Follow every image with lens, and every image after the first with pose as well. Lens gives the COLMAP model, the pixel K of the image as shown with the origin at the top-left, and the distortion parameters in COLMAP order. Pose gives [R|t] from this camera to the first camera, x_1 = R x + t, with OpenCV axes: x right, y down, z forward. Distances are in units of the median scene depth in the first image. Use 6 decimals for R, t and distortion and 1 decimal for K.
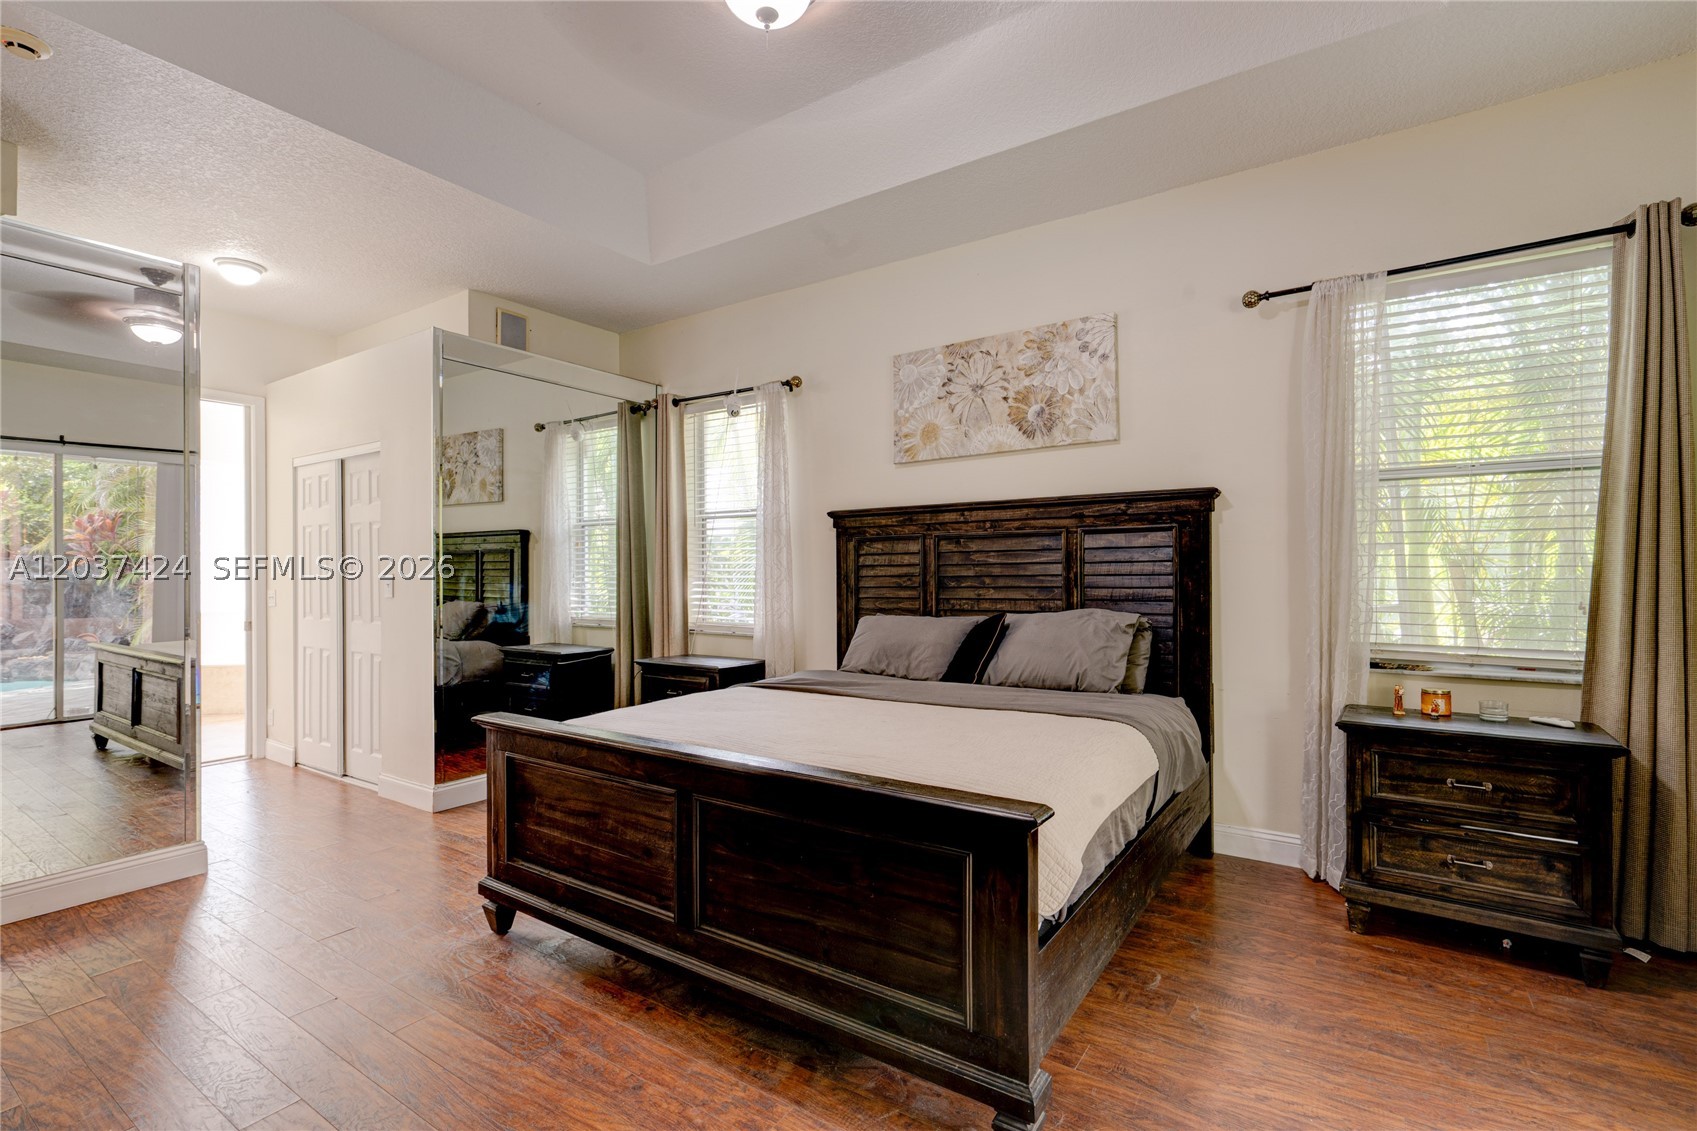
lens RADIAL K [[789.4, 0, 877.6], [0, 789.4, 585.0], [0, 0, 1]] dist [-0.003803, 0.001977]
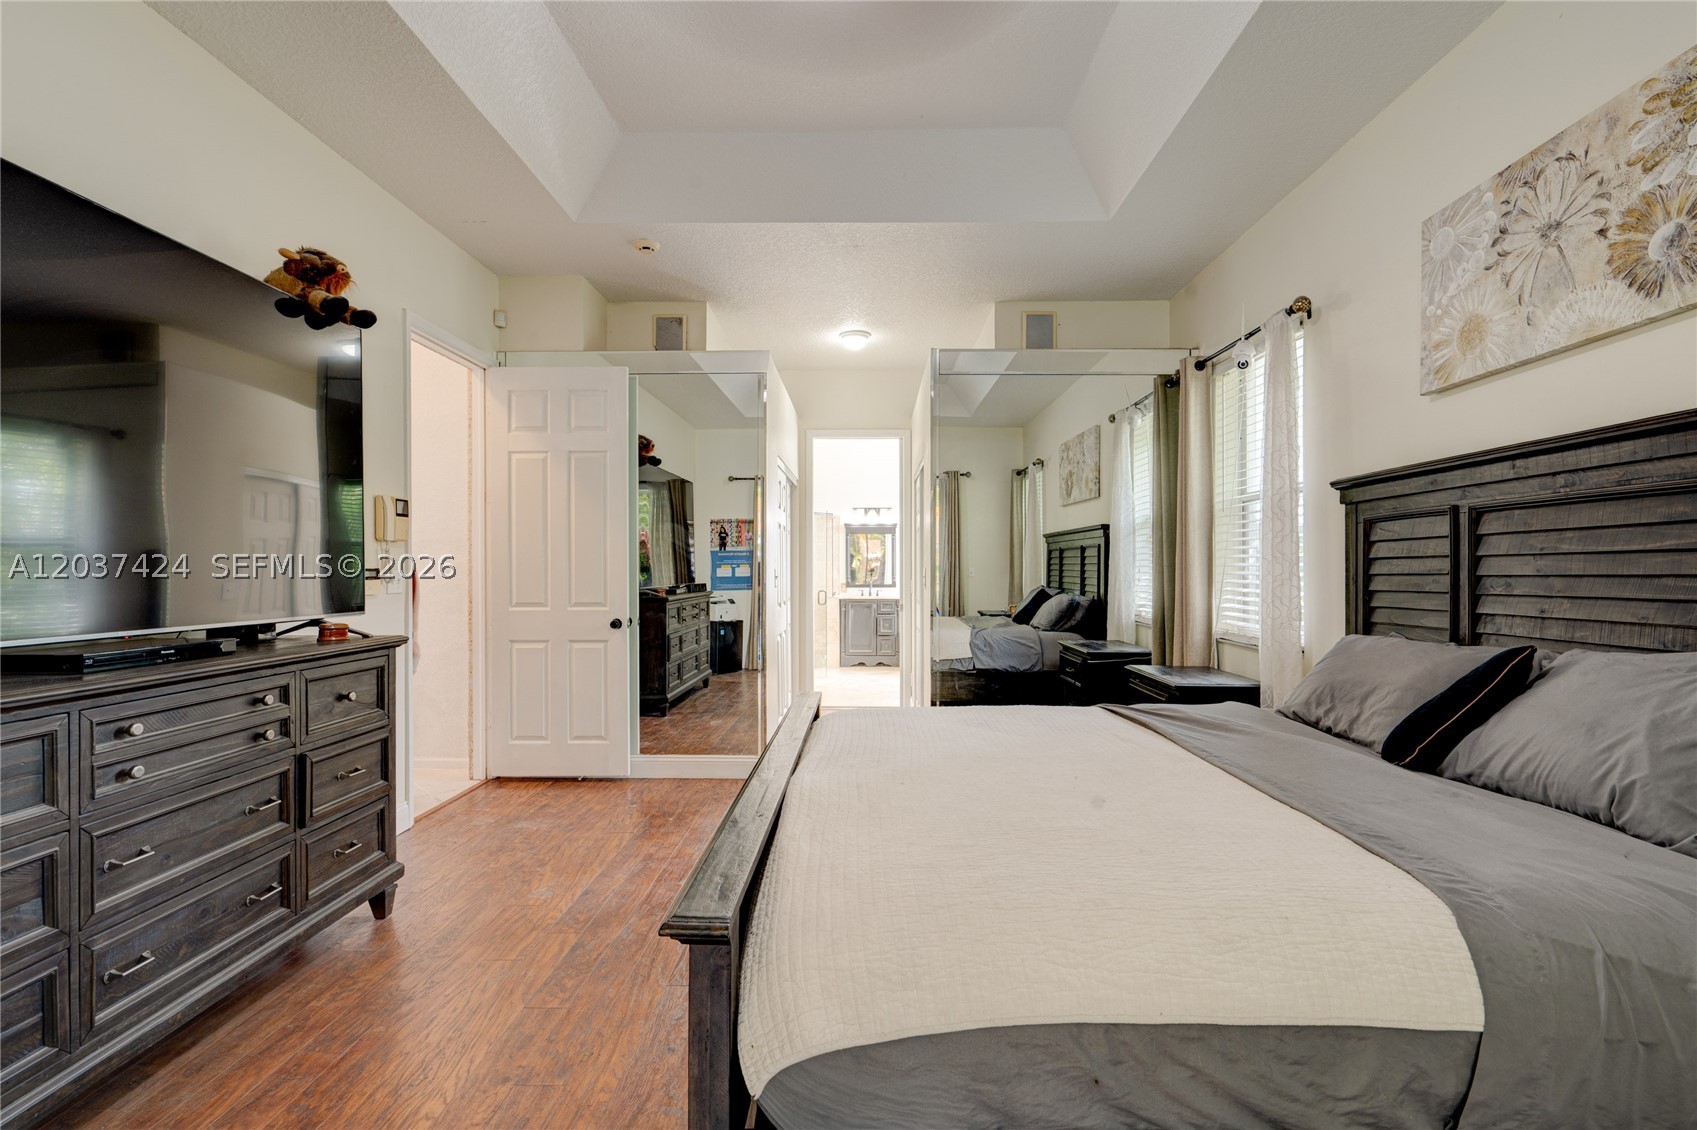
lens RADIAL K [[789.4, 0, 847.9], [0, 789.4, 581.0], [0, 0, 1]] dist [-0.003803, 0.001977]
pose [[0.532707, 0.015041, -0.846166, 0.332335], [-0.012340, 0.999874, 0.010005, -0.007321], [0.846210, 0.005112, 0.532825, 0.304961]]
